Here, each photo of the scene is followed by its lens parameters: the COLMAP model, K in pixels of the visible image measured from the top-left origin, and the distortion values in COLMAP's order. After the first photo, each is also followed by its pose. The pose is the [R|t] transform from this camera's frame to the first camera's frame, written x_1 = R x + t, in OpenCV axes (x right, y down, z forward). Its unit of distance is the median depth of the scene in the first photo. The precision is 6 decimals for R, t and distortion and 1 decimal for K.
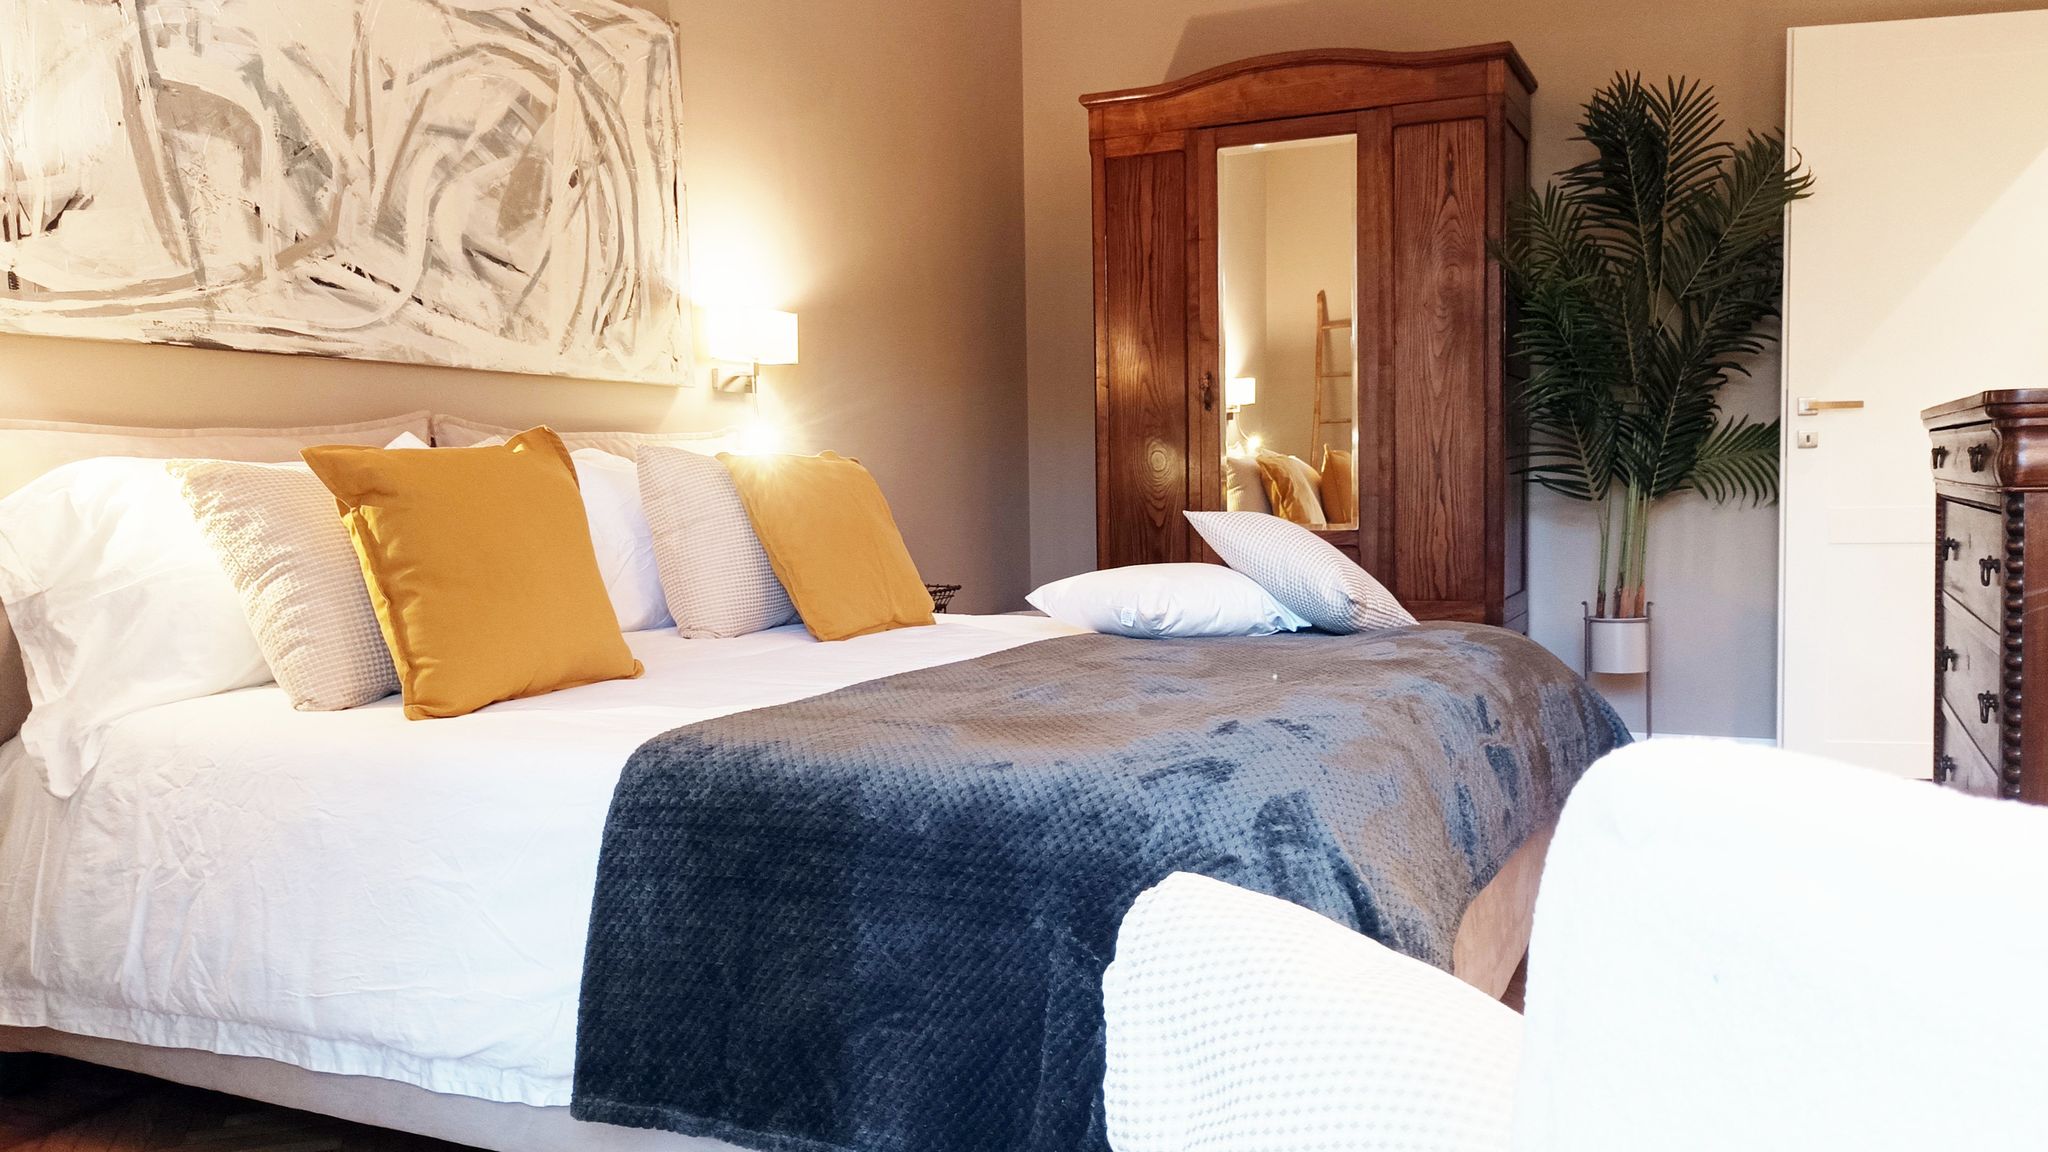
lens RADIAL K [[1524.0, 0, 1022.0], [0, 1524.0, 580.8], [0, 0, 1]] dist [0.019433, -0.005180]
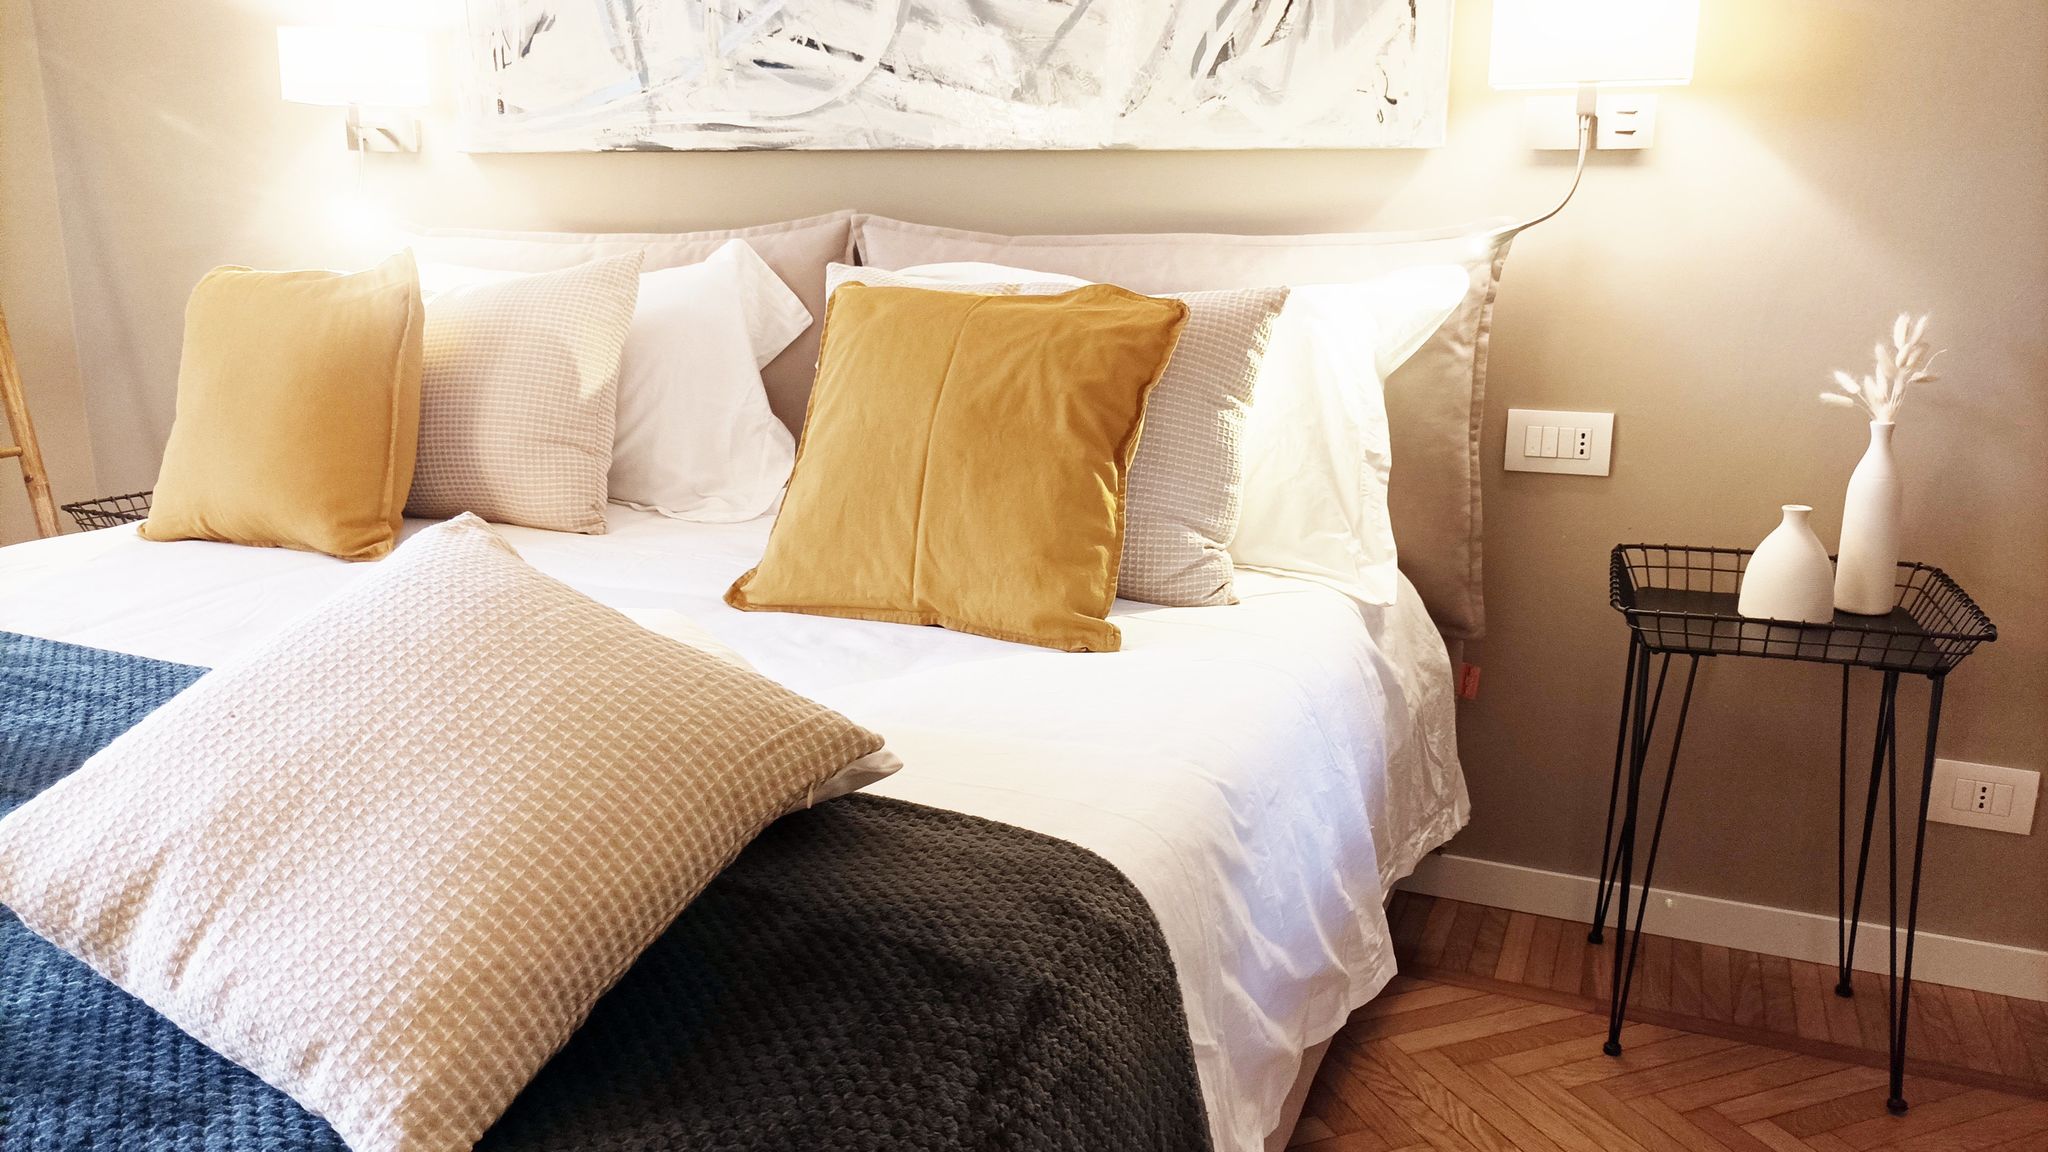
lens RADIAL K [[1524.0, 0, 1022.0], [0, 1524.0, 580.8], [0, 0, 1]] dist [0.019433, -0.005180]
pose [[0.050741, 0.252619, -0.966235, 0.478238], [-0.076083, 0.965647, 0.248470, -0.134495], [0.995810, 0.060907, 0.068218, 1.087284]]
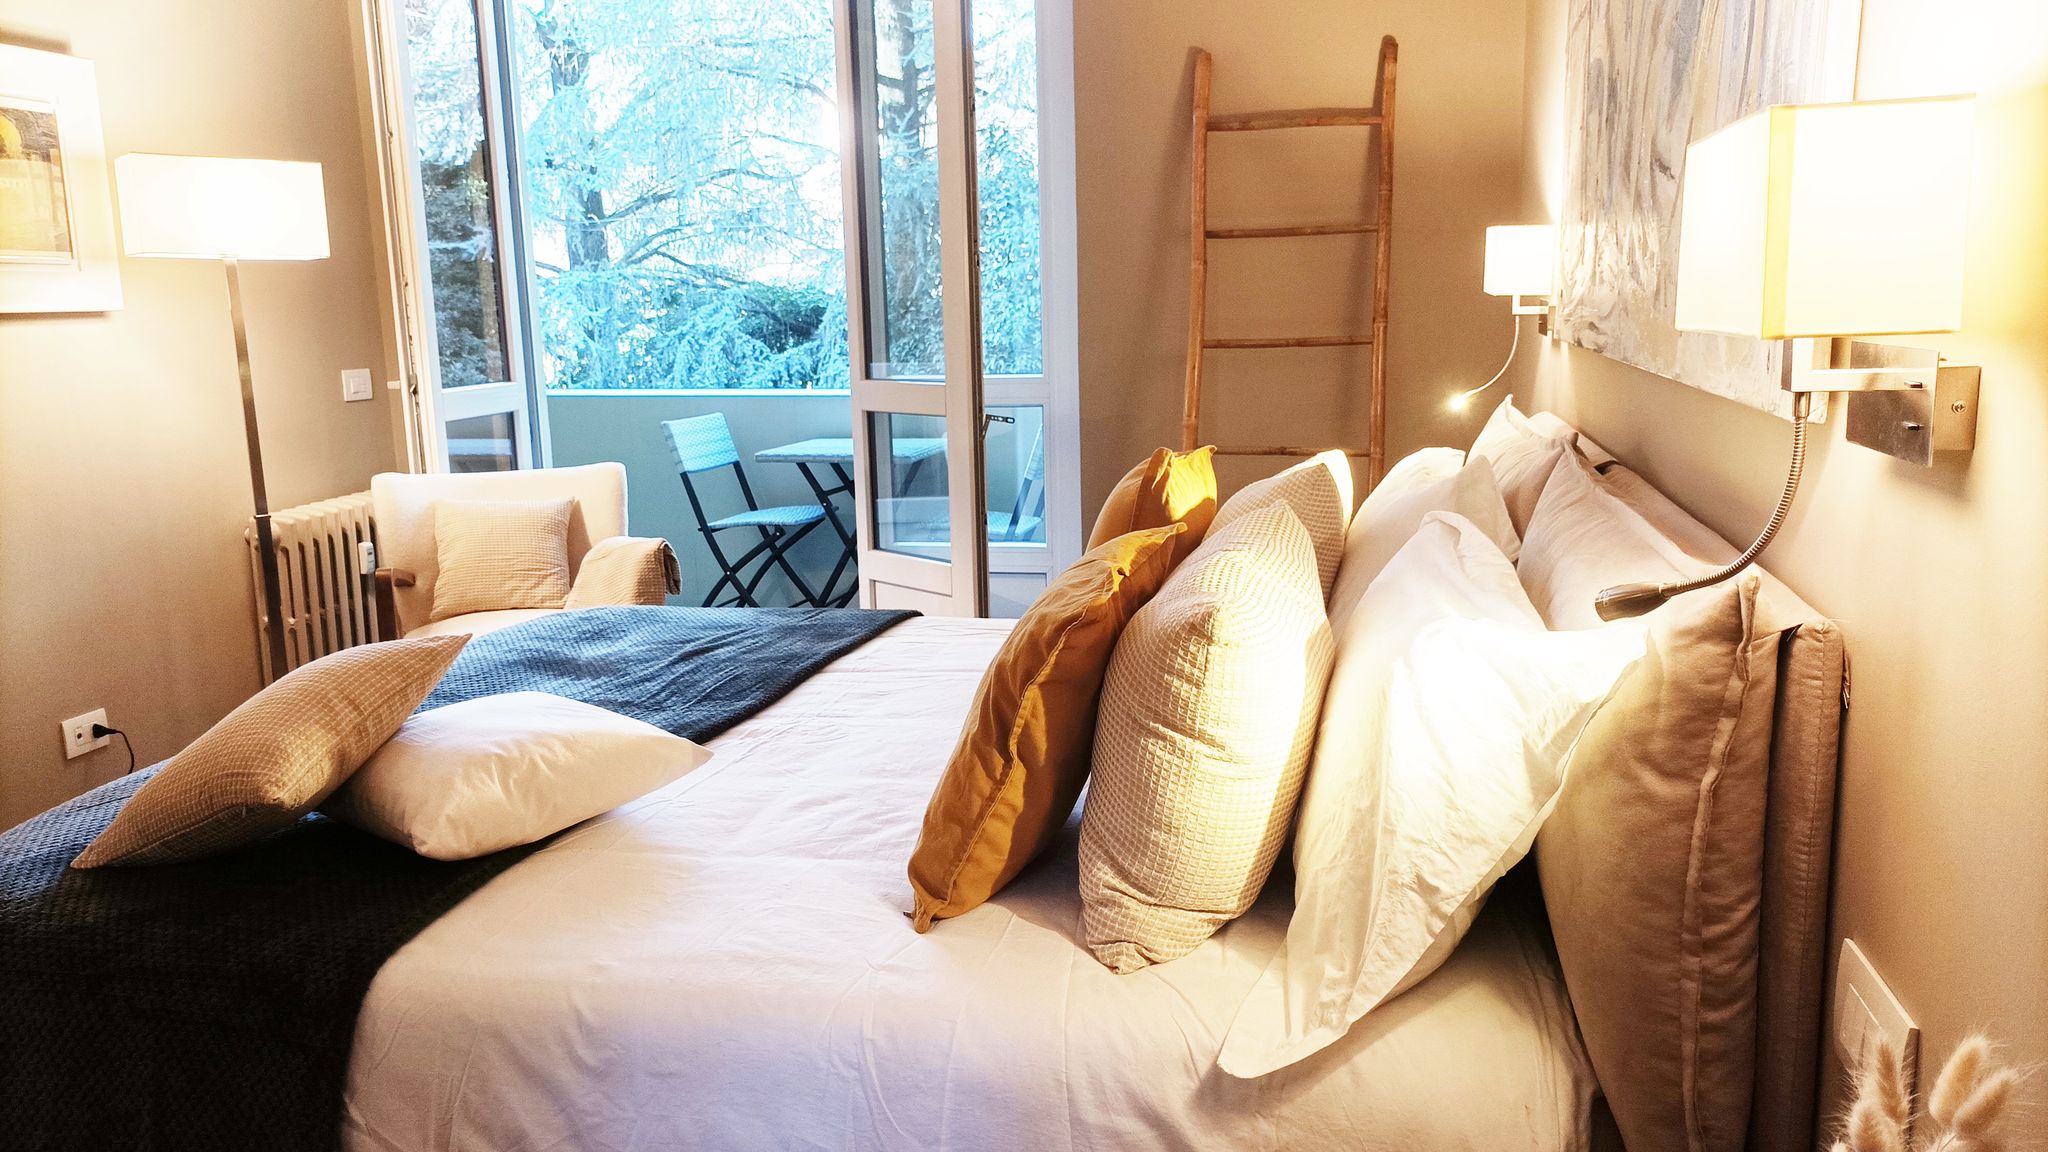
lens RADIAL K [[1524.0, 0, 1022.0], [0, 1524.0, 580.8], [0, 0, 1]] dist [0.019433, -0.005180]
pose [[-0.973692, 0.081255, -0.212887, 0.002980], [0.025634, 0.967390, 0.251991, -0.234603], [0.226421, 0.239904, -0.944023, 1.672632]]
